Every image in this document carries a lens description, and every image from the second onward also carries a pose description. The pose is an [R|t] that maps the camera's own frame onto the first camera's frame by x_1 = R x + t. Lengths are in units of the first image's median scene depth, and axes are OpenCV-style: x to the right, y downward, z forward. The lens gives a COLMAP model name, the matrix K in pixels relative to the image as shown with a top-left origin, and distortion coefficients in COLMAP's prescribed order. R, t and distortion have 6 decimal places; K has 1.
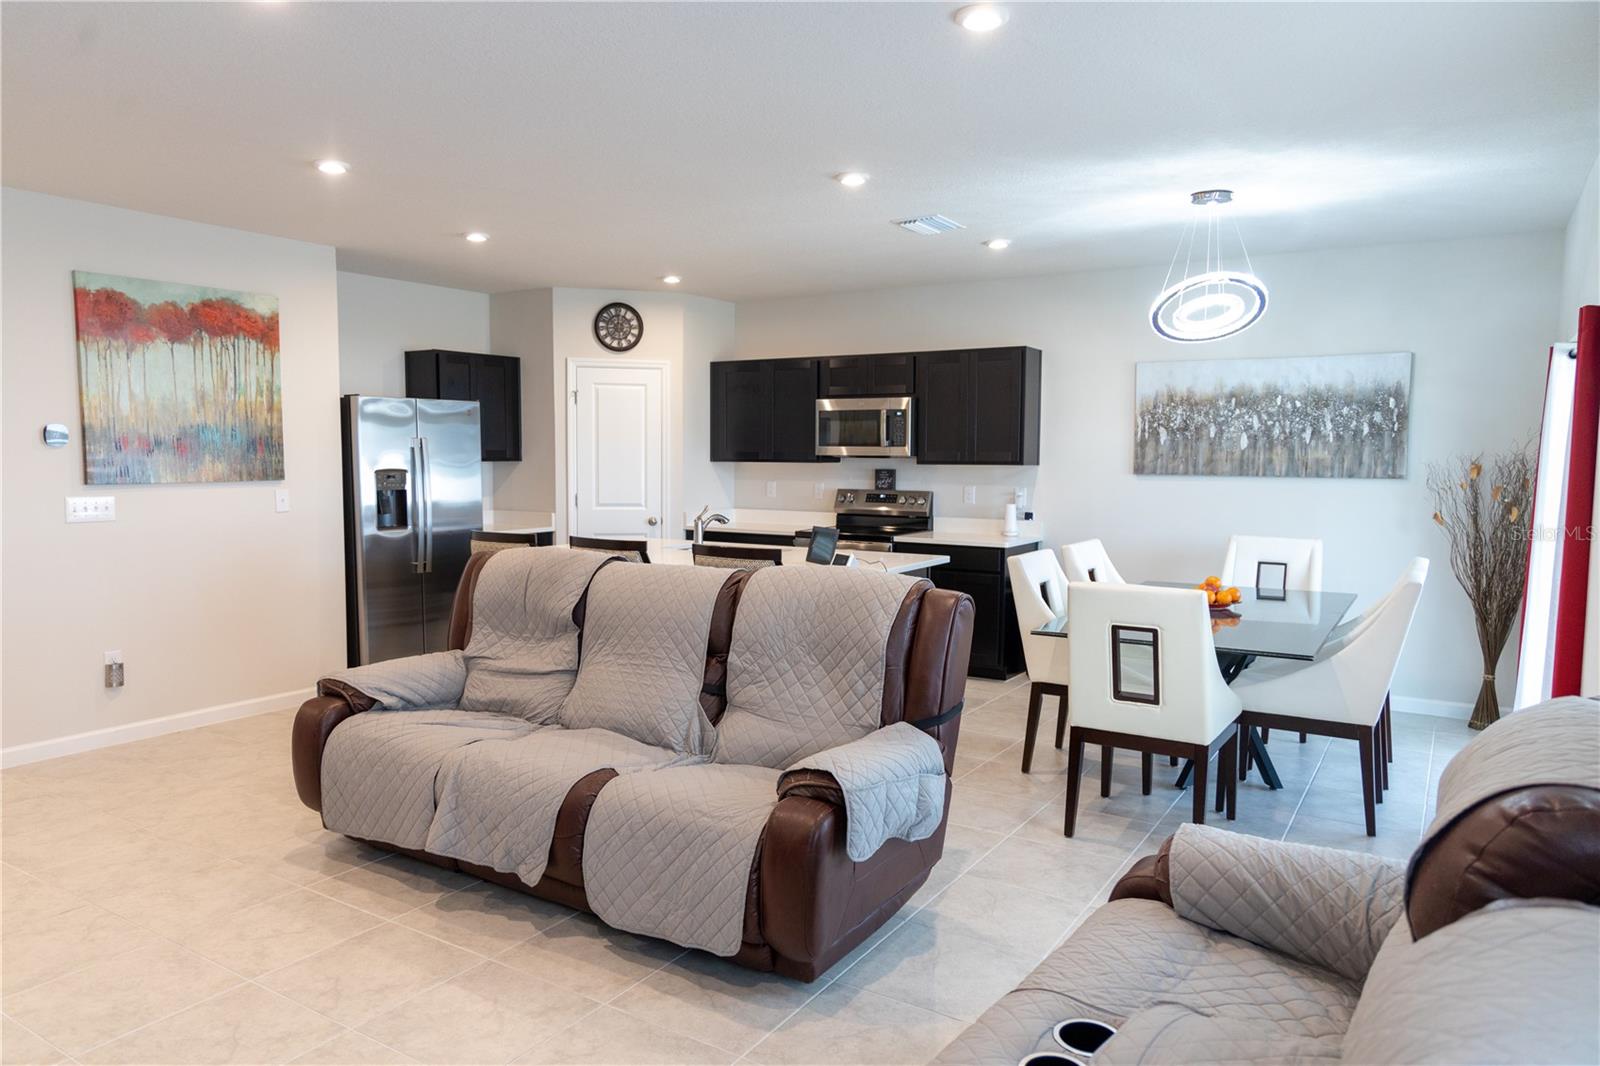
lens RADIAL K [[1061.6, 0, 800.0], [0, 1061.6, 533.0], [0, 0, 1]] dist [-0.002260, -0.000480]
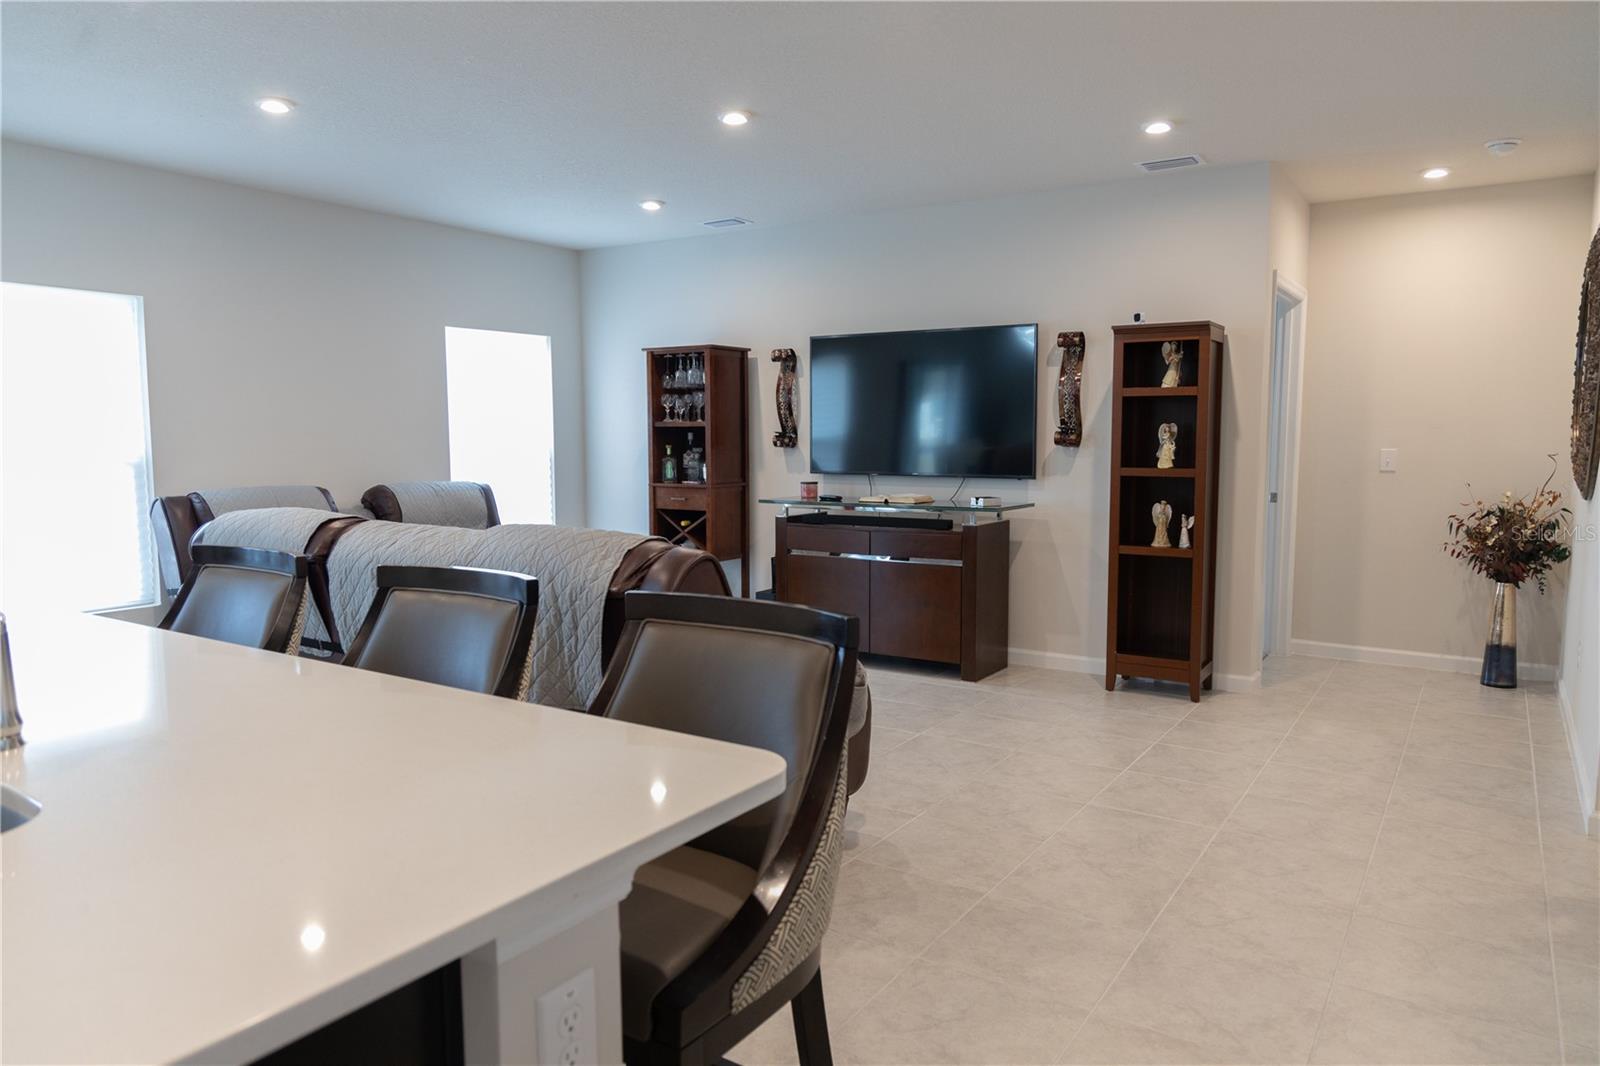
lens RADIAL K [[1070.0, 0, 801.3], [0, 1070.0, 538.2], [0, 0, 1]] dist [0.002374, 0.002257]
pose [[-0.999777, -0.004523, 0.020629, -0.252599], [-0.000840, 0.984542, 0.175144, -0.062225], [-0.021102, 0.175088, -0.984327, 1.073300]]
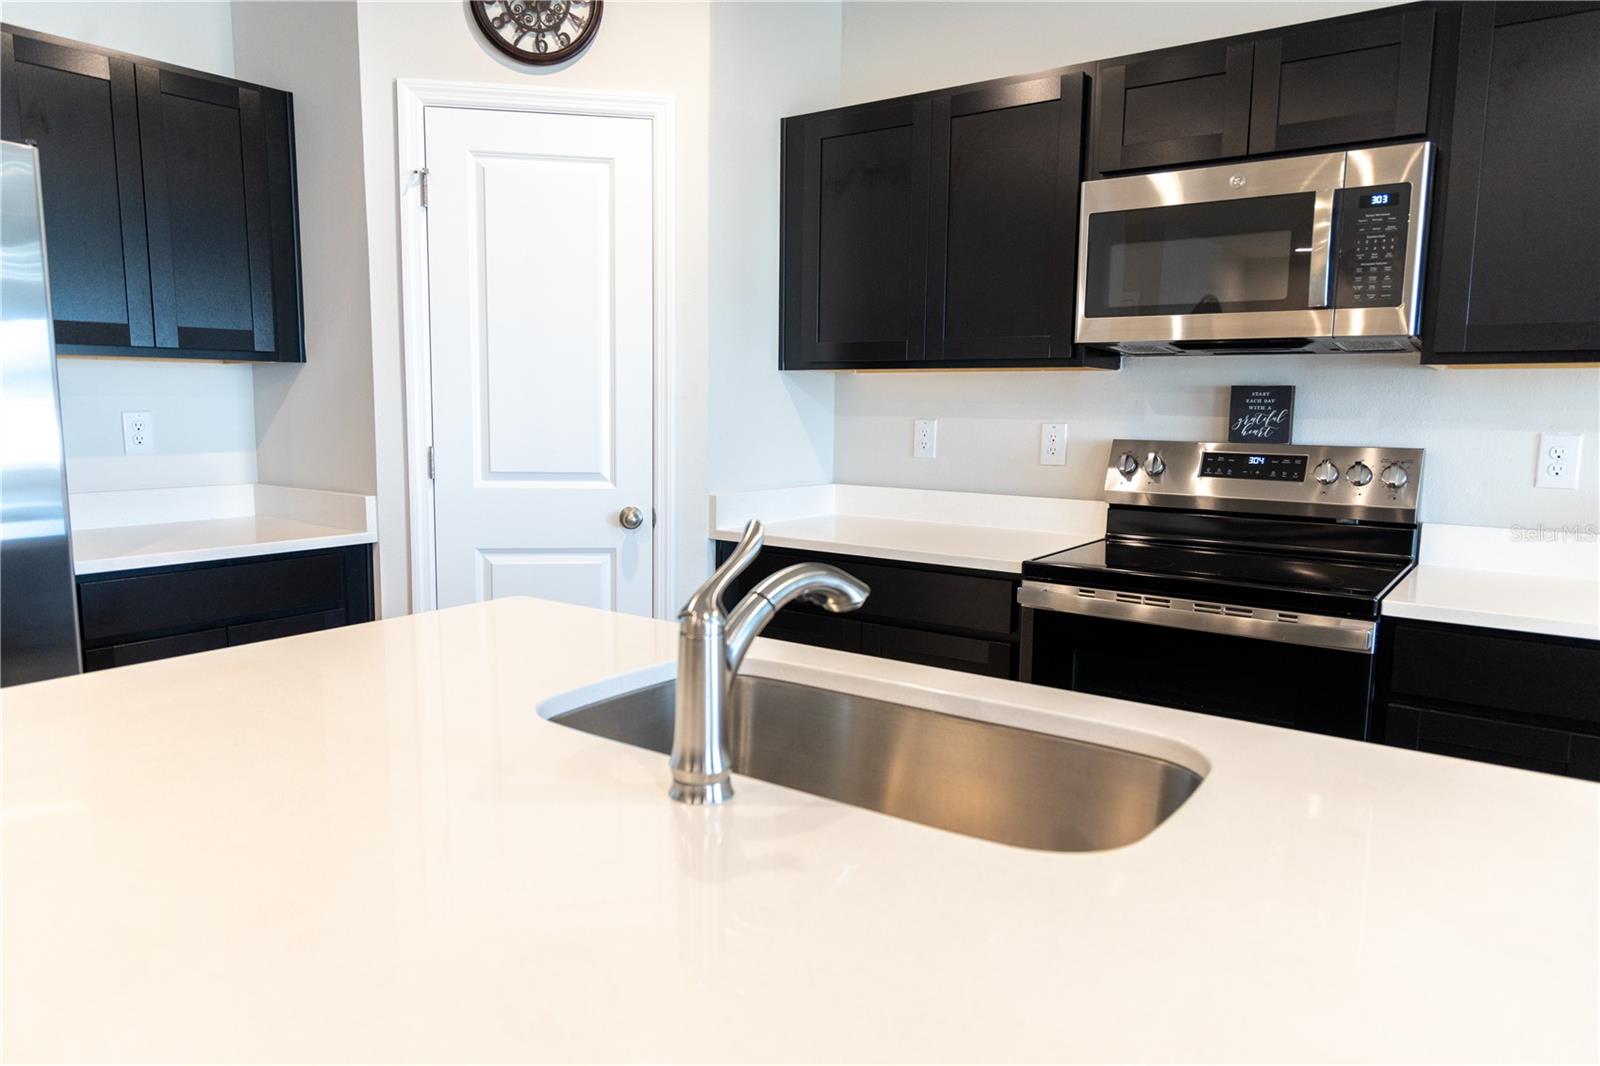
lens RADIAL K [[1051.6, 0, 792.6], [0, 1051.6, 533.9], [0, 0, 1]] dist [0.000819, 0.000334]
pose [[0.997553, 0.014483, -0.068400, -0.062024], [-0.011175, 0.998760, 0.048509, -0.029334], [0.069018, -0.047626, 0.996478, 0.730063]]
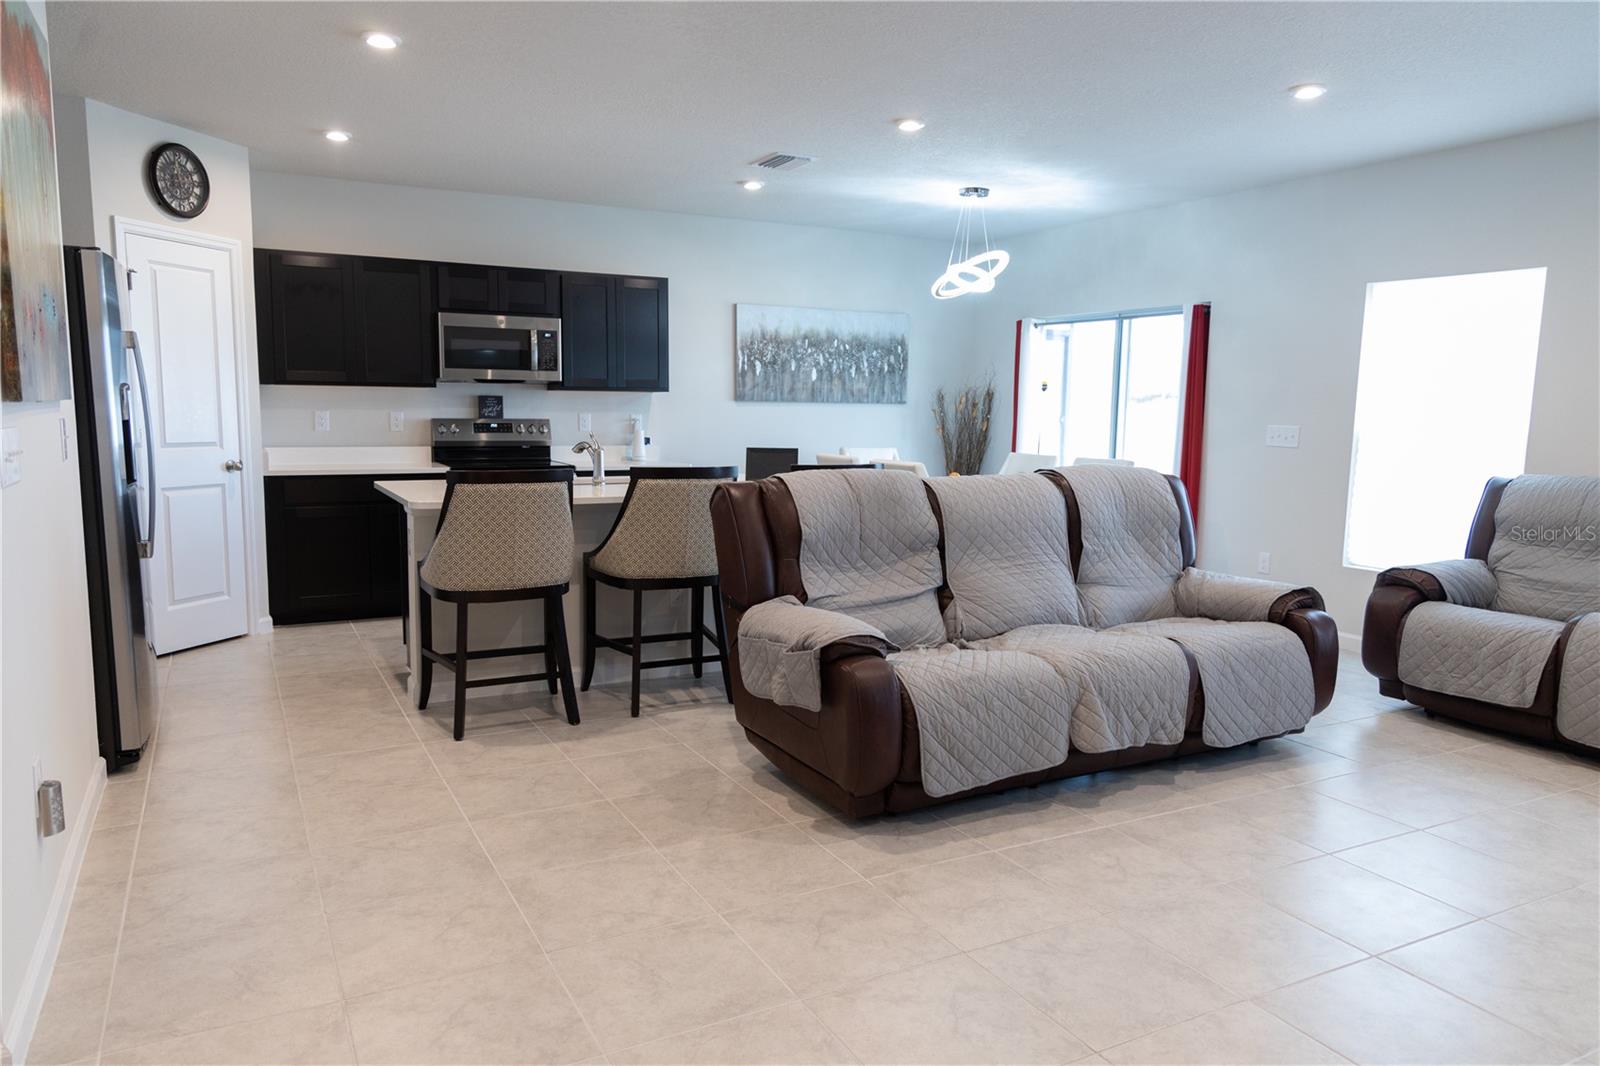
lens RADIAL K [[1070.0, 0, 801.3], [0, 1070.0, 538.2], [0, 0, 1]] dist [0.002374, 0.002257]
pose [[0.497576, -0.105380, 0.860996, -0.678335], [0.054904, 0.994429, 0.089983, -0.007863], [-0.865681, 0.002499, 0.500589, 0.363463]]
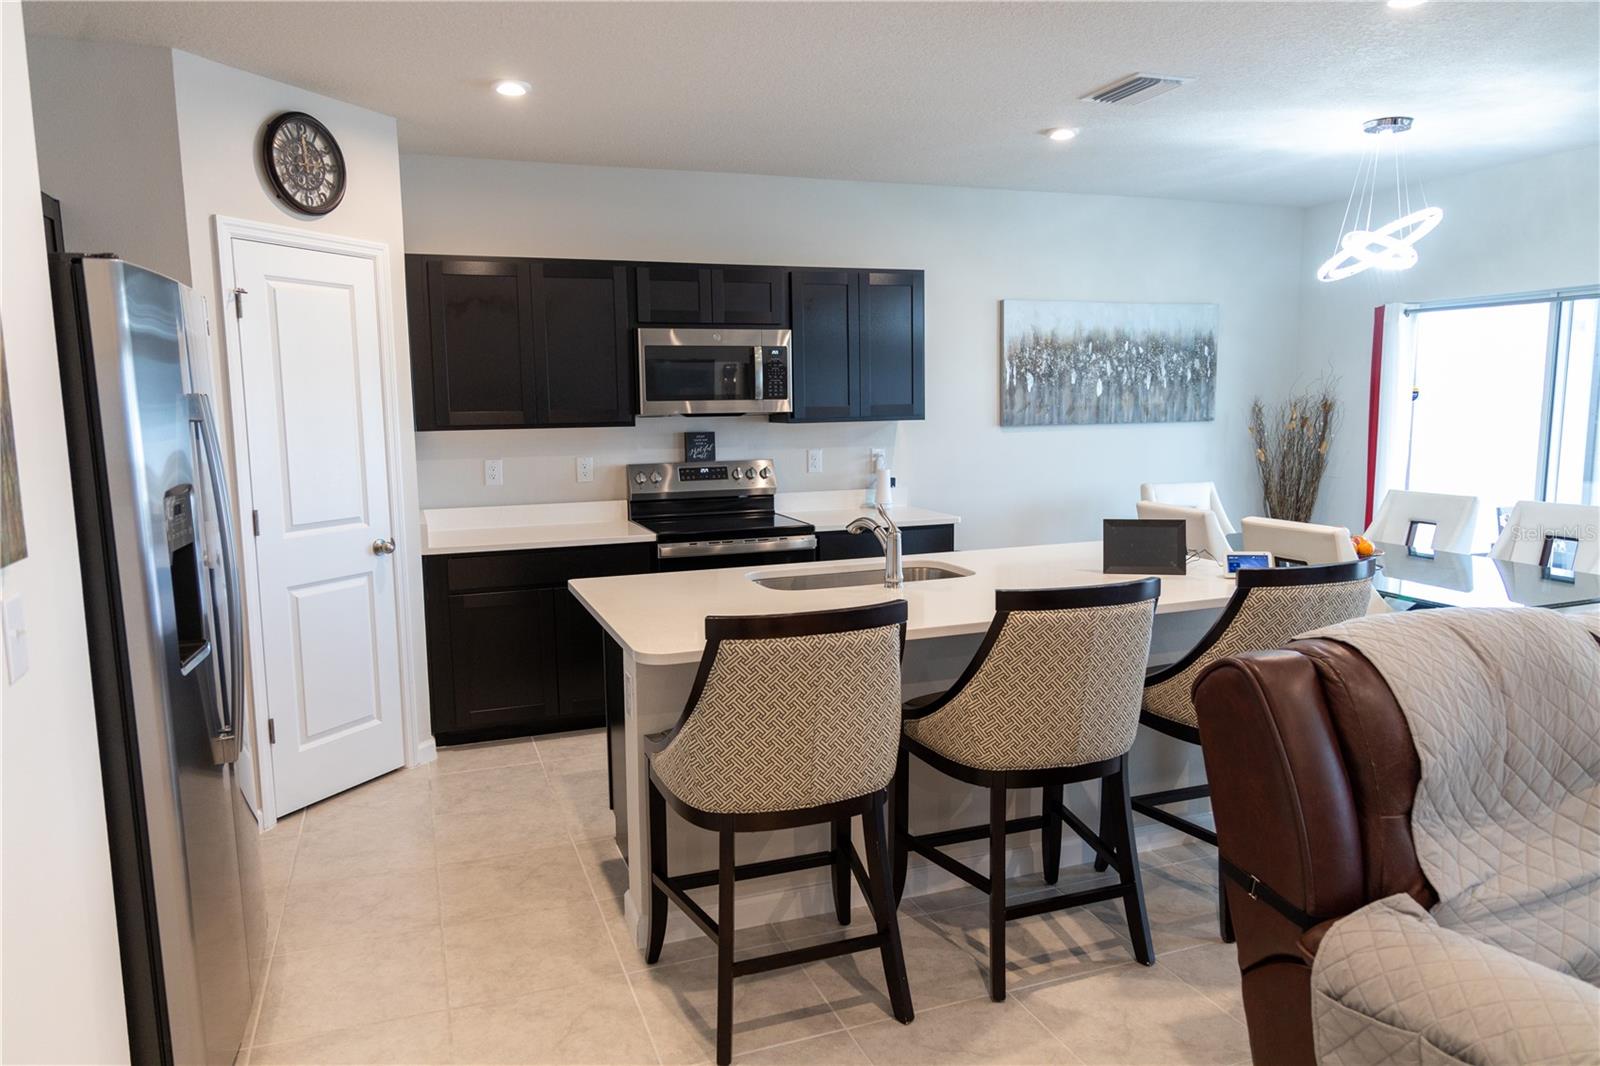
lens RADIAL K [[1051.6, 0, 792.6], [0, 1051.6, 533.9], [0, 0, 1]] dist [0.000819, 0.000334]
pose [[0.612550, -0.115904, 0.781888, -0.501031], [0.076425, 0.993241, 0.087361, -0.057041], [-0.786729, 0.006243, 0.617267, 0.605176]]
